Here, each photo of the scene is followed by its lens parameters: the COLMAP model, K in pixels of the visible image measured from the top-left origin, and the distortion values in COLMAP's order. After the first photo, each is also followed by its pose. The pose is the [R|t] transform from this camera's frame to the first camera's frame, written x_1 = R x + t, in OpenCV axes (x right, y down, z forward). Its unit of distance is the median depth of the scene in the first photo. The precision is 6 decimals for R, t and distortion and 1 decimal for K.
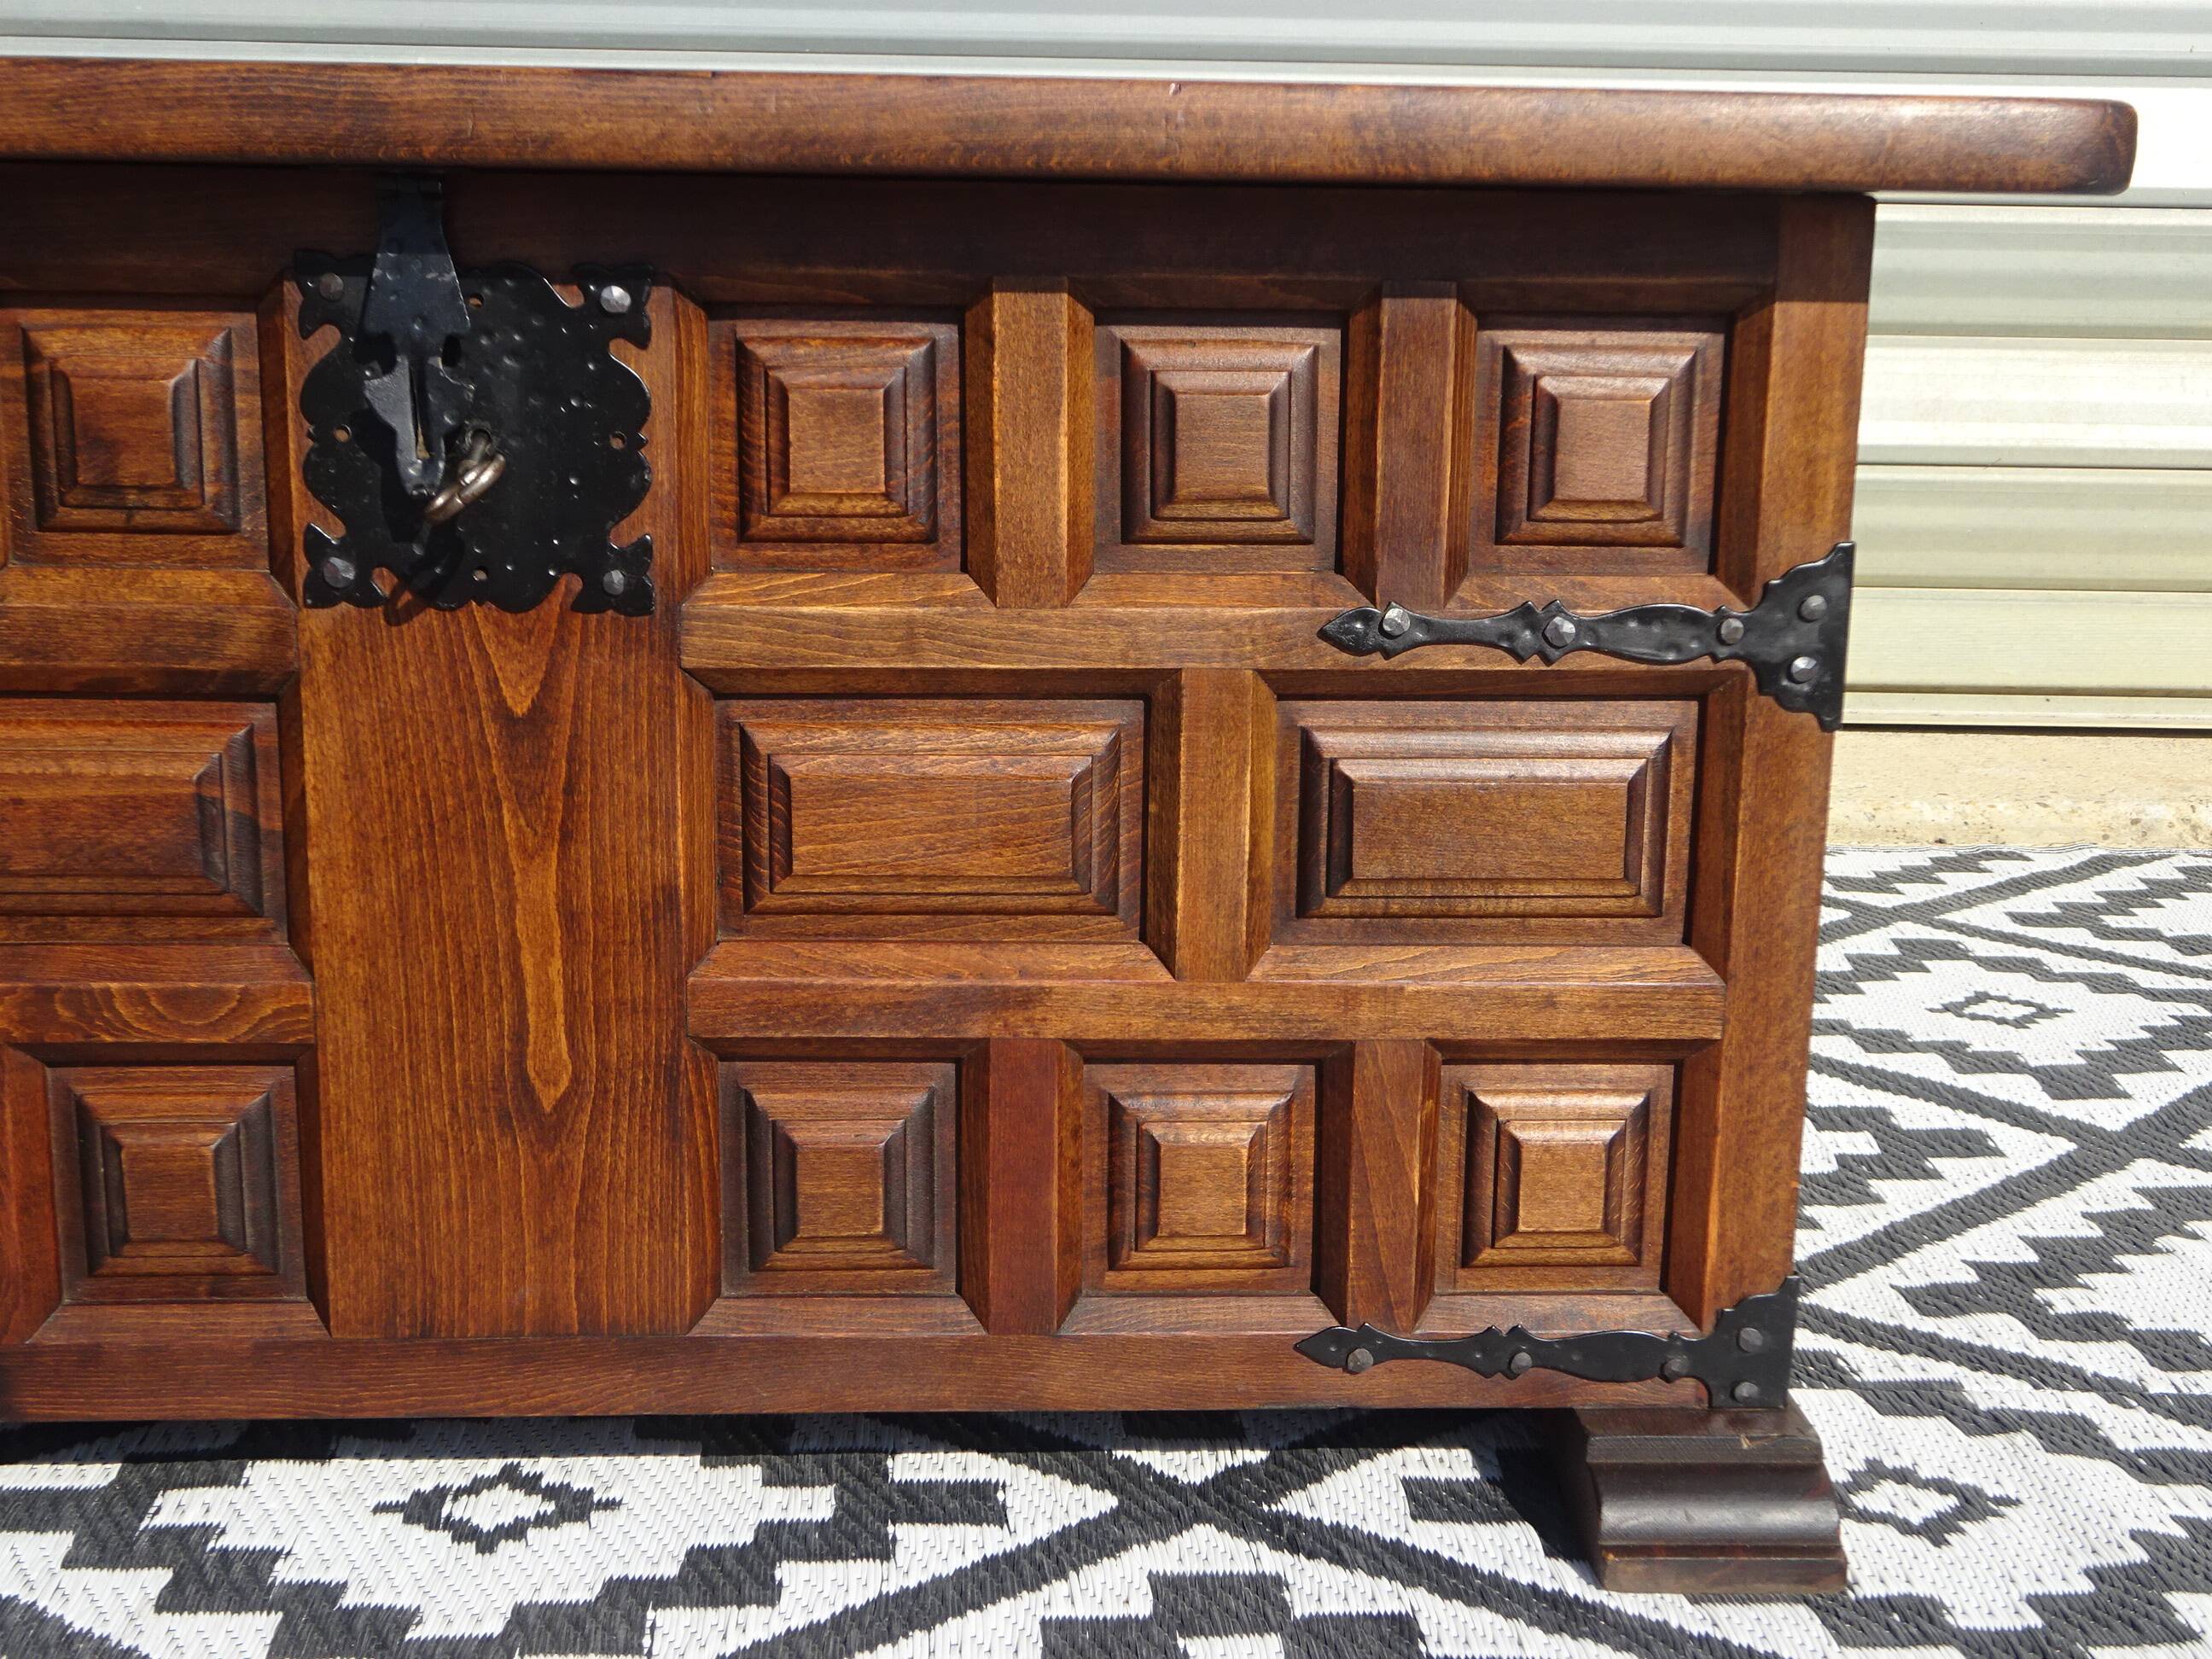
lens RADIAL K [[2761.5, 0, 1106.0], [0, 2761.5, 829.5], [0, 0, 1]] dist [0.016521, 0.043007]
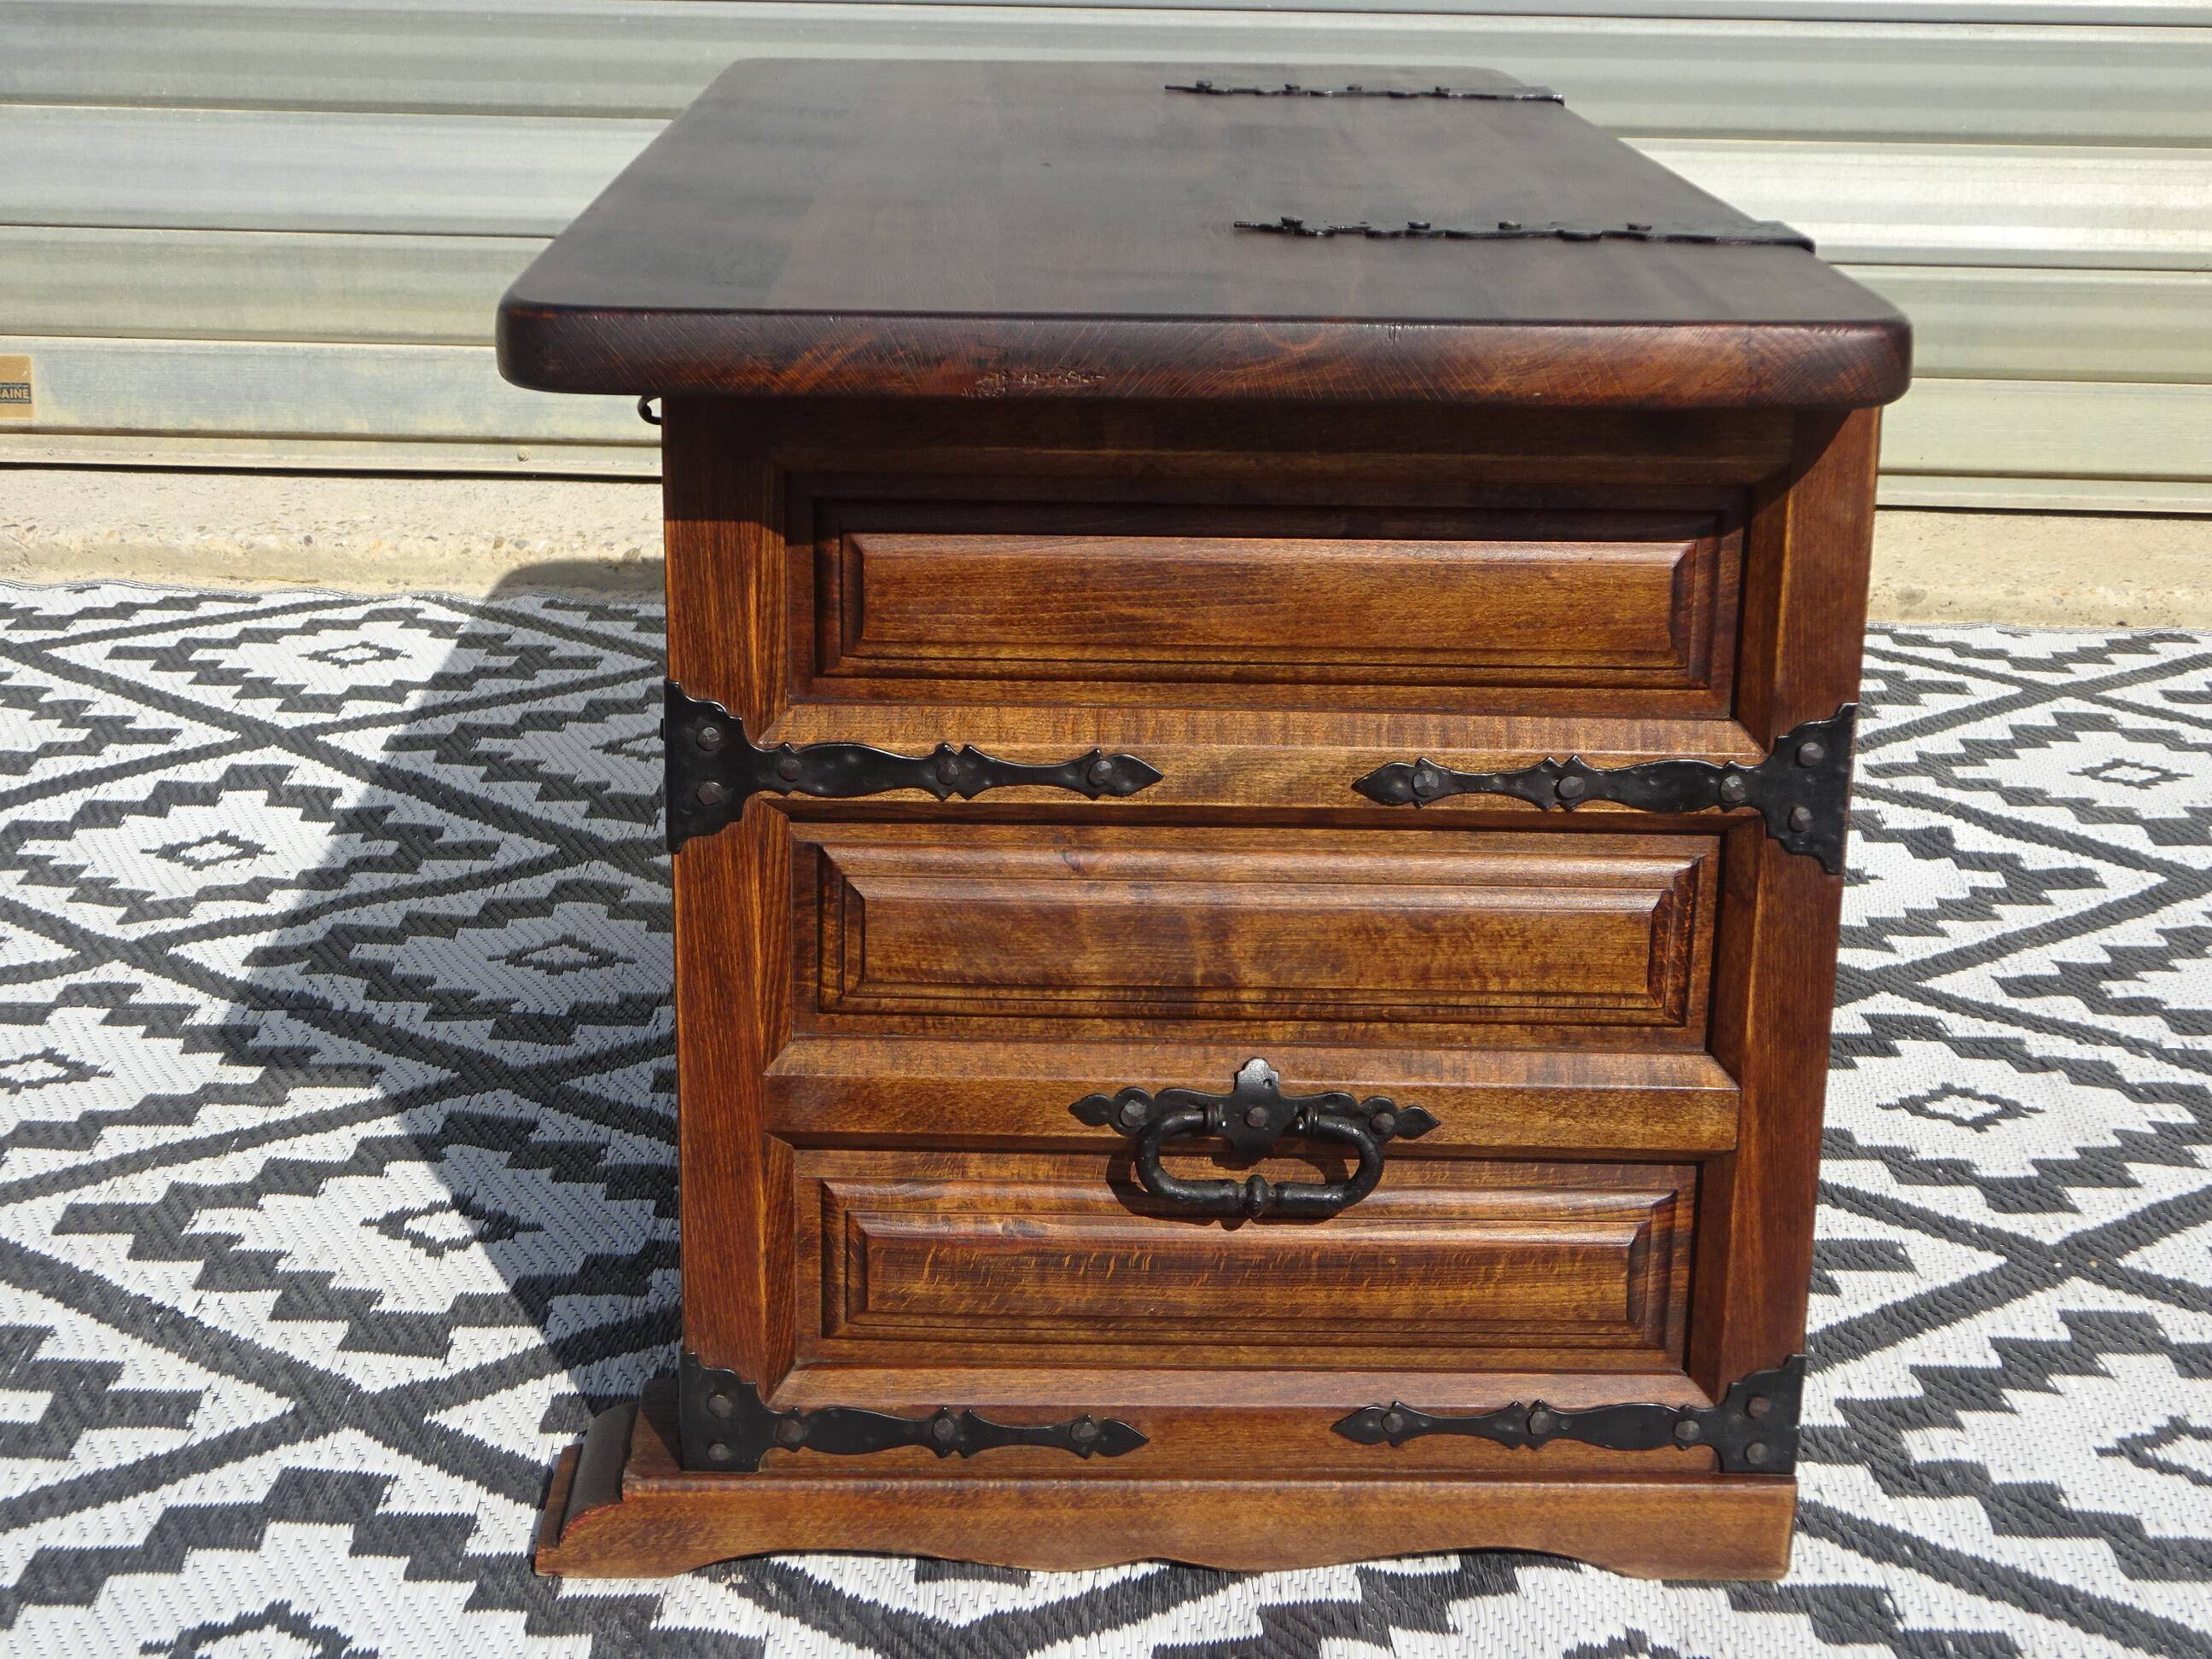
lens RADIAL K [[3351.8, 0, 1106.0], [0, 3351.8, 829.5], [0, 0, 1]] dist [0.016313, 0.079400]
pose [[0.998325, 0.015501, -0.055736, -0.065439], [-0.010915, 0.996600, 0.081661, -0.041736], [0.056812, -0.080916, 0.995100, -0.809460]]
